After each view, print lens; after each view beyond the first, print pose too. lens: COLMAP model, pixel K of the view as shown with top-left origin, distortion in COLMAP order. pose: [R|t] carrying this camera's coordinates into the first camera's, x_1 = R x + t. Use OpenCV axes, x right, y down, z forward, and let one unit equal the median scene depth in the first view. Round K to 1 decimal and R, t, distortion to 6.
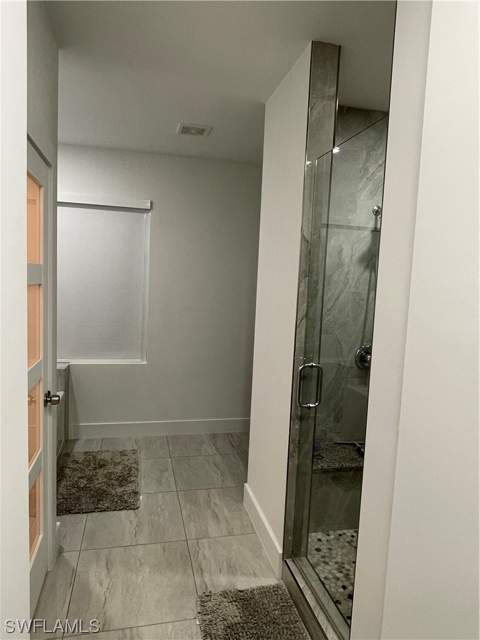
lens RADIAL K [[420.2, 0, 239.2], [0, 420.2, 323.3], [0, 0, 1]] dist [0.007728, -0.000775]
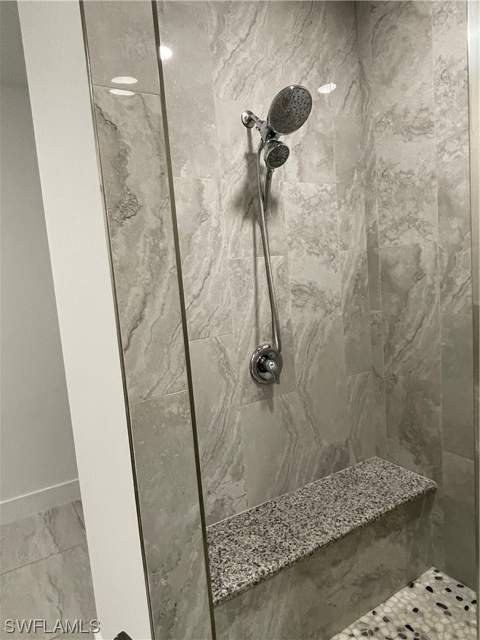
lens RADIAL K [[420.2, 0, 241.6], [0, 420.2, 321.2], [0, 0, 1]] dist [0.007728, -0.000775]
pose [[0.938951, -0.155585, 0.306862, 0.091811], [0.149754, 0.987805, 0.042611, -0.013775], [-0.309750, 0.005944, 0.950800, 0.440183]]
